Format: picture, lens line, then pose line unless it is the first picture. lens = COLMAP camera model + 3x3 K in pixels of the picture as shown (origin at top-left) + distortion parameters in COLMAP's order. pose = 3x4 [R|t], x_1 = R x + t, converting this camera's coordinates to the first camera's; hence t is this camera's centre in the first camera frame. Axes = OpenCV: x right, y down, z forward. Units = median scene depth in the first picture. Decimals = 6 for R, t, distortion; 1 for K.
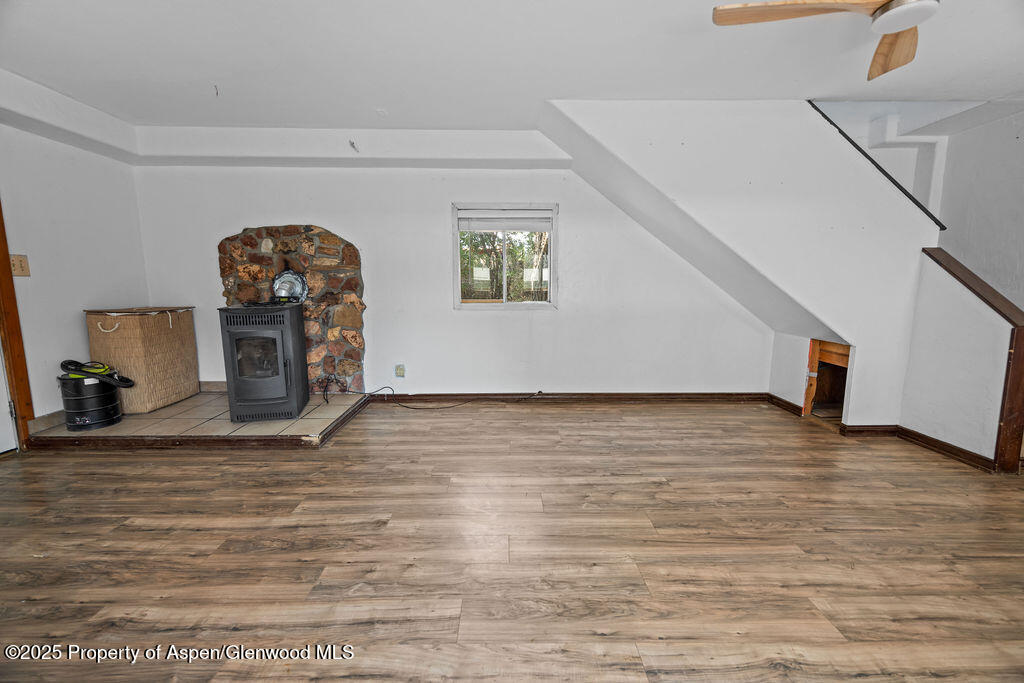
lens RADIAL K [[407.9, 0, 513.7], [0, 407.9, 341.7], [0, 0, 1]] dist [0.004076, -0.000335]
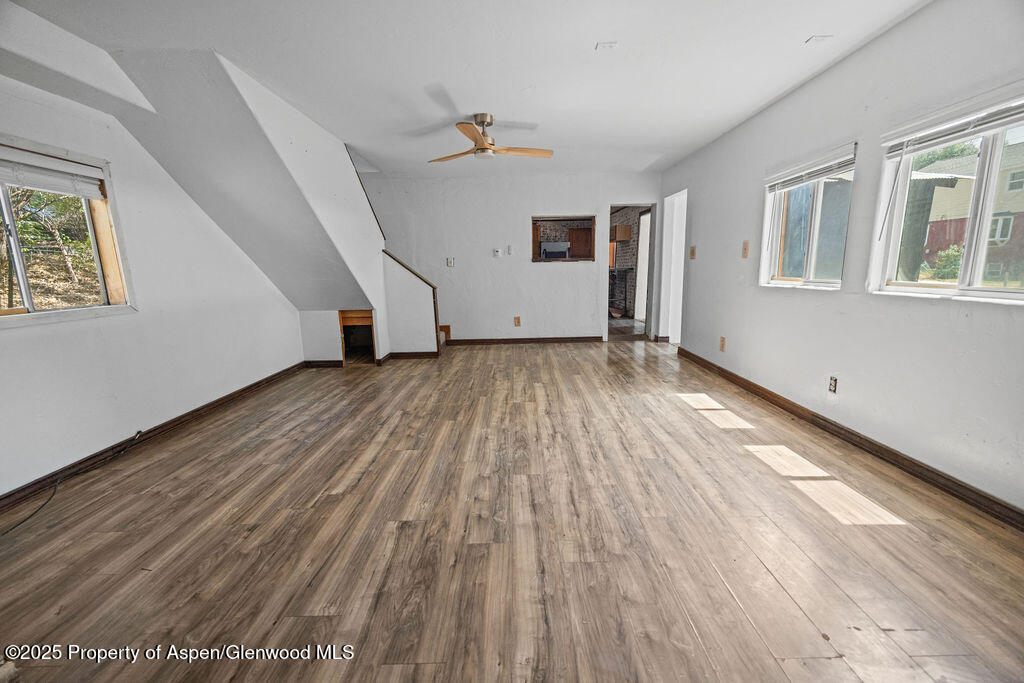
lens RADIAL K [[416.9, 0, 501.1], [0, 416.9, 340.8], [0, 0, 1]] dist [0.001770, 0.000133]
pose [[0.045312, -0.176597, 0.983240, -0.745382], [0.165047, 0.972048, 0.166980, -0.058334], [-0.985244, 0.154715, 0.073193, 0.405026]]
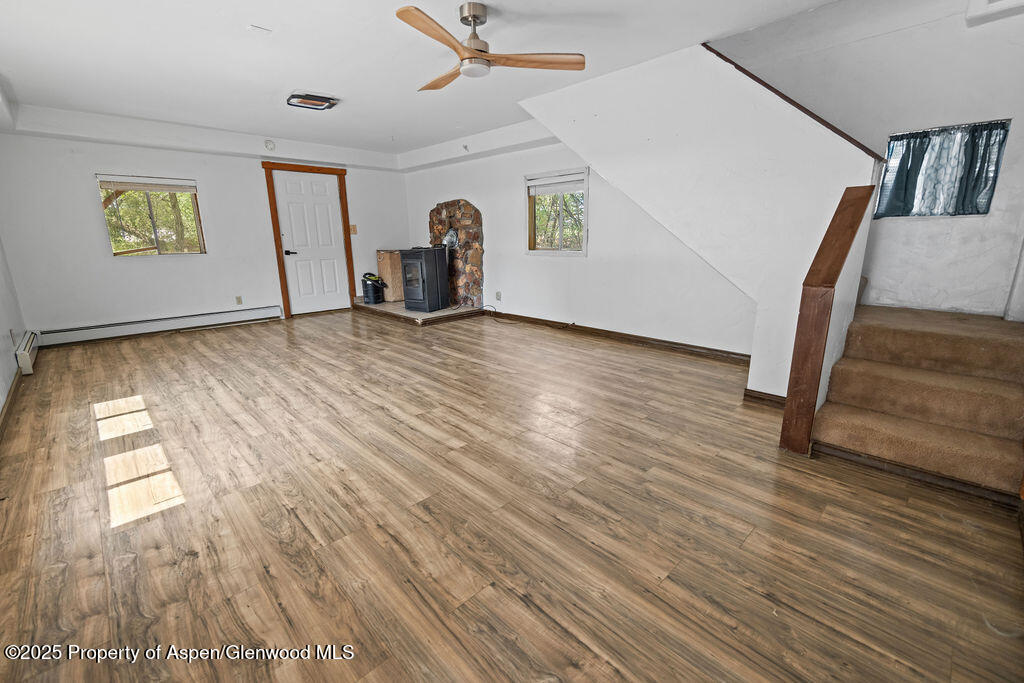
lens RADIAL K [[422.8, 0, 518.6], [0, 422.8, 340.9], [0, 0, 1]] dist [0.003324, -0.000303]
pose [[0.701688, 0.166488, -0.692760, 1.094012], [-0.089834, 0.985229, 0.145784, 0.002005], [0.706798, -0.040061, 0.706280, -0.048755]]
